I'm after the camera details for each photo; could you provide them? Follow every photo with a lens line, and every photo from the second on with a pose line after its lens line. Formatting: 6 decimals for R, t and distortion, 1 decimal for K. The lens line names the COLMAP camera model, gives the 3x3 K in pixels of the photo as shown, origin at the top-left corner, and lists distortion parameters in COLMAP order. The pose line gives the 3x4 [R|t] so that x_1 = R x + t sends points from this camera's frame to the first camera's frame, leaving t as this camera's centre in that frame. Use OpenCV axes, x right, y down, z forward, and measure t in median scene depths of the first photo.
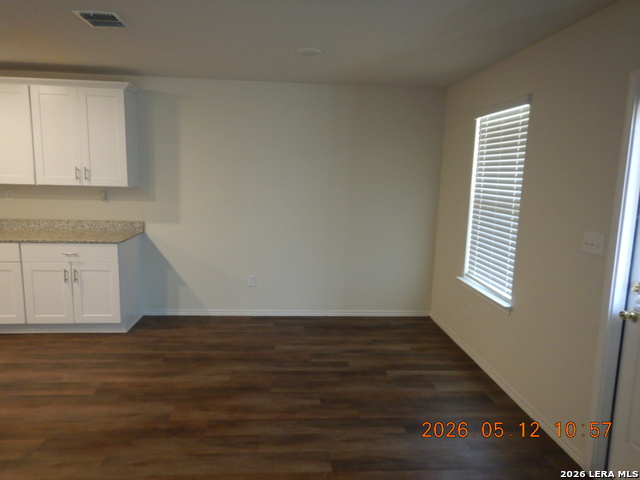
lens RADIAL K [[454.9, 0, 319.4], [0, 454.9, 239.6], [0, 0, 1]] dist [0.004723, 0.001476]
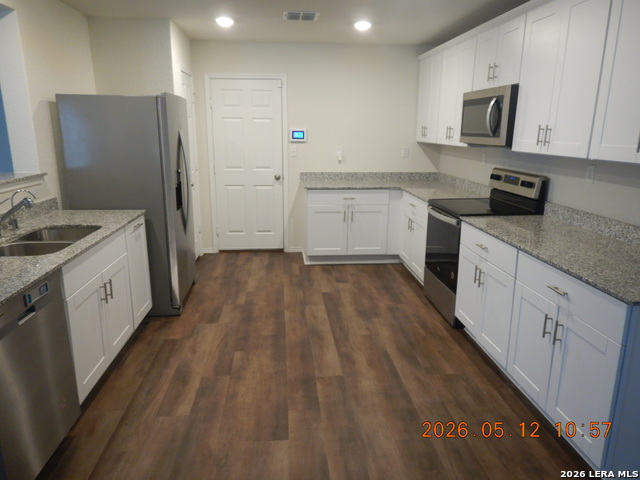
lens RADIAL K [[454.9, 0, 318.7], [0, 454.9, 240.6], [0, 0, 1]] dist [0.004723, 0.001476]
pose [[-0.004683, 0.212769, -0.977091, -0.037589], [-0.153938, 0.965302, 0.210940, -0.094105], [0.988069, 0.151400, 0.028233, 0.694647]]
